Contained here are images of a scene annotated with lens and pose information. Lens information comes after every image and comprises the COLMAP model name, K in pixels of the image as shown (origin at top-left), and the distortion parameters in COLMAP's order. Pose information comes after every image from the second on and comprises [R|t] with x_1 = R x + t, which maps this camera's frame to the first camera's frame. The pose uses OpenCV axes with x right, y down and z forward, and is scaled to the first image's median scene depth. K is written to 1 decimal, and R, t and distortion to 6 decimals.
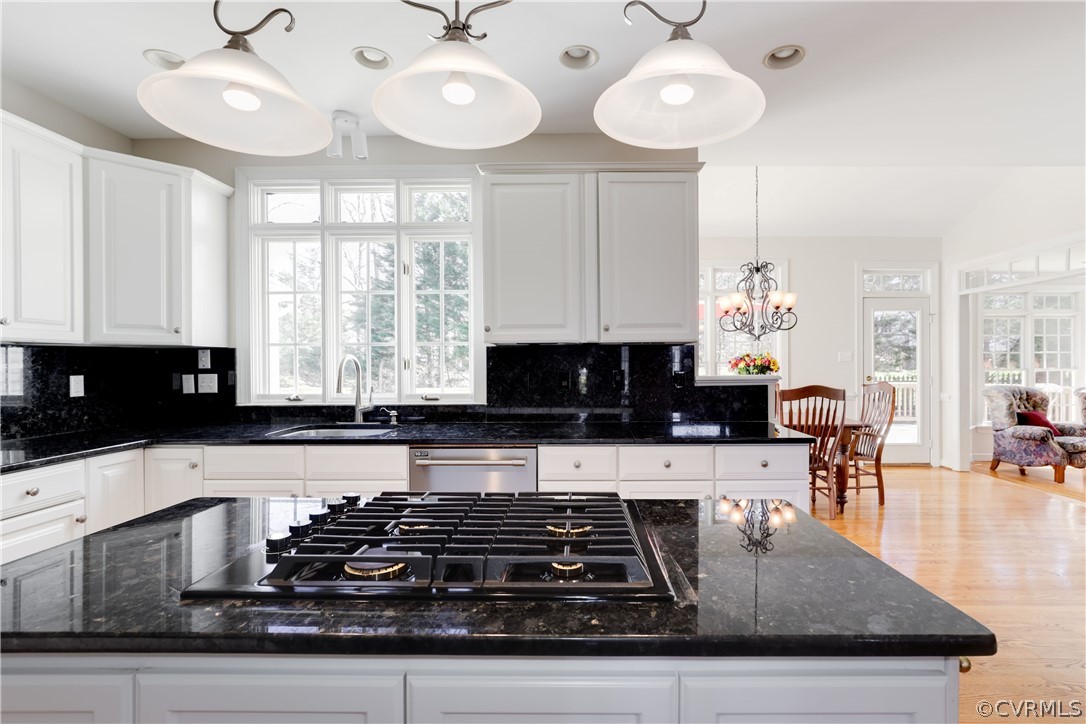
lens RADIAL K [[494.5, 0, 570.6], [0, 494.5, 361.9], [0, 0, 1]] dist [-0.001624, -0.000352]
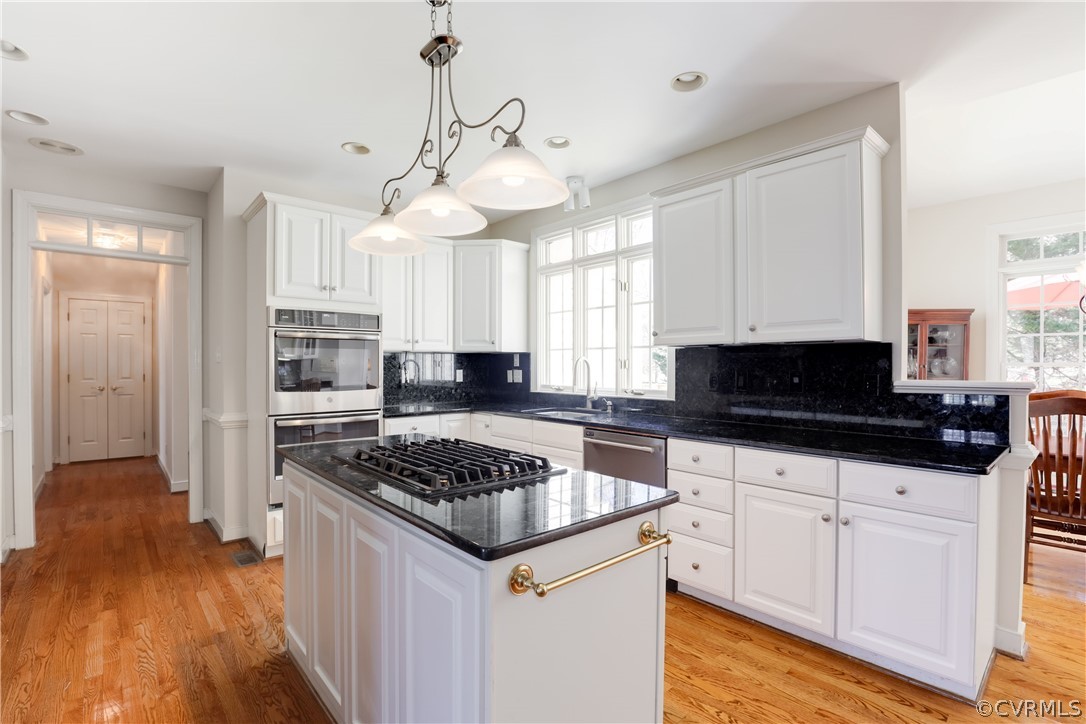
lens RADIAL K [[498.8, 0, 543.0], [0, 498.8, 362.0], [0, 0, 1]] dist [-0.041478, -0.000481]
pose [[0.674059, 0.001758, -0.738675, 0.456833], [-0.000905, 0.999998, 0.001554, -0.002421], [0.738677, -0.000379, 0.674060, 0.026555]]
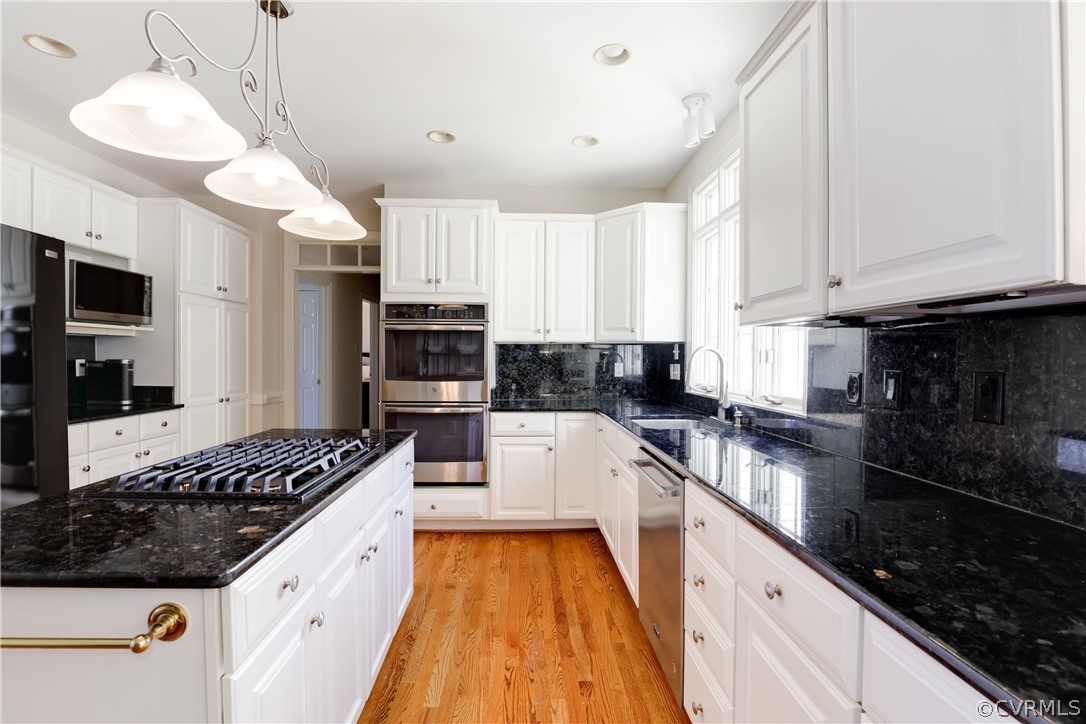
lens RADIAL K [[498.8, 0, 543.0], [0, 498.8, 362.0], [0, 0, 1]] dist [-0.041478, -0.000481]
pose [[0.059607, 0.015050, -0.998108, 0.470674], [-0.002625, 0.999885, 0.014920, 0.002590], [0.998218, 0.001731, 0.059640, 0.613152]]
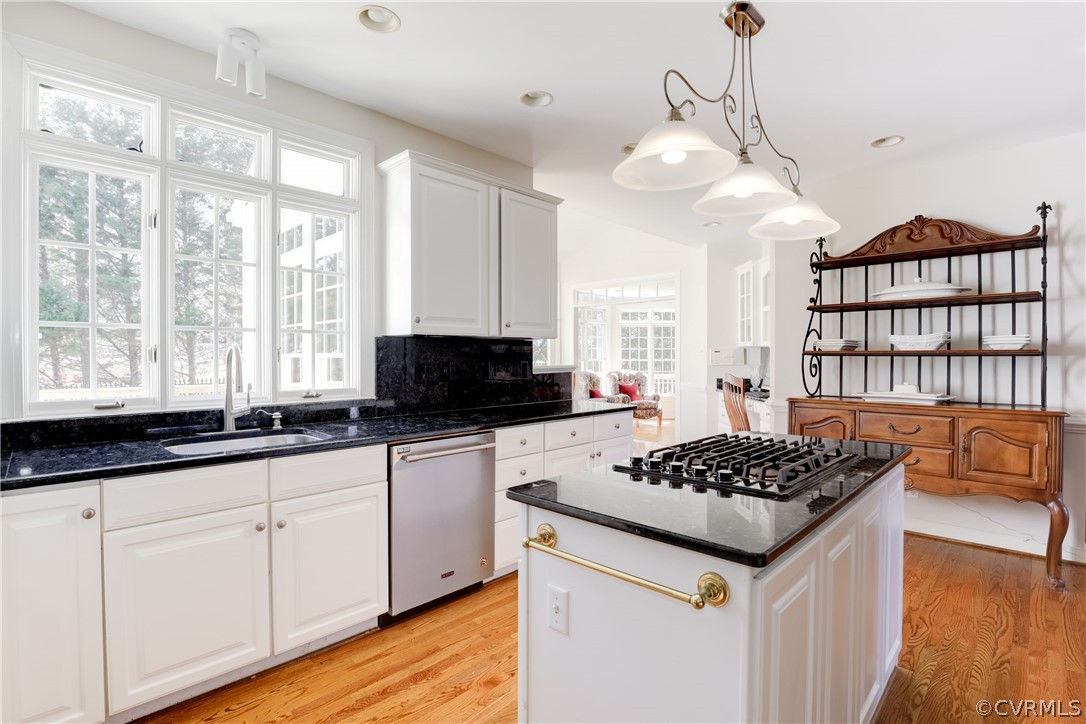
lens RADIAL K [[571.3, 0, 544.1], [0, 571.3, 344.4], [0, 0, 1]] dist [-0.000182, -0.000136]
pose [[0.665080, 0.018336, 0.746547, -0.765622], [-0.004462, 0.999778, -0.020580, 0.004432], [-0.746759, 0.010356, 0.665014, 0.047202]]
